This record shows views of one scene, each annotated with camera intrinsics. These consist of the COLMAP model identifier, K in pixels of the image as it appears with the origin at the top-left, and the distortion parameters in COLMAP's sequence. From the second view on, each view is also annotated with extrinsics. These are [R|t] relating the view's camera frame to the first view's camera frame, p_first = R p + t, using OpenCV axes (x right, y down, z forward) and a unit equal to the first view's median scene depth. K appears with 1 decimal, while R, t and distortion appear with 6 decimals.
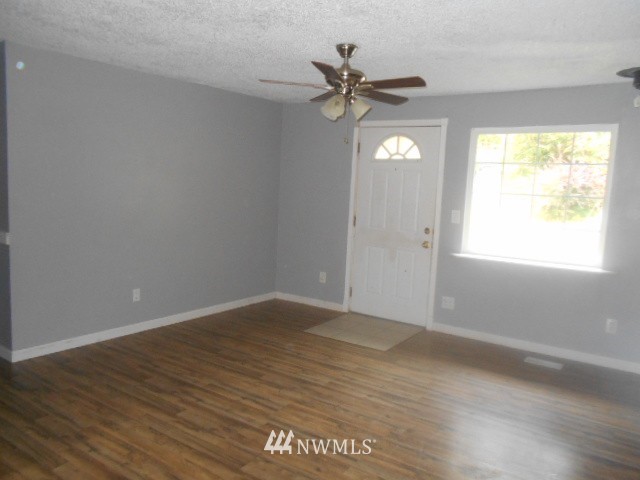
lens RADIAL K [[498.1, 0, 319.5], [0, 498.1, 239.9], [0, 0, 1]] dist [0.023402, -0.024713]
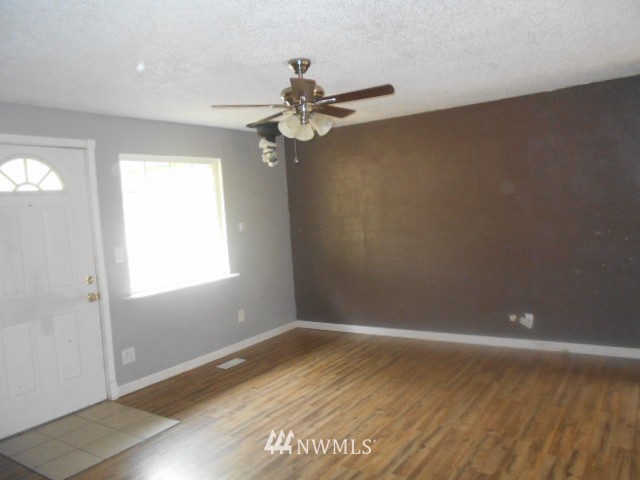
lens RADIAL K [[498.1, 0, 317.2], [0, 498.1, 259.5], [0, 0, 1]] dist [0.023402, -0.024713]
pose [[0.001392, -0.154471, 0.987996, -0.574307], [0.184886, 0.971004, 0.151554, -0.106571], [-0.982759, 0.182456, 0.029911, 0.634816]]
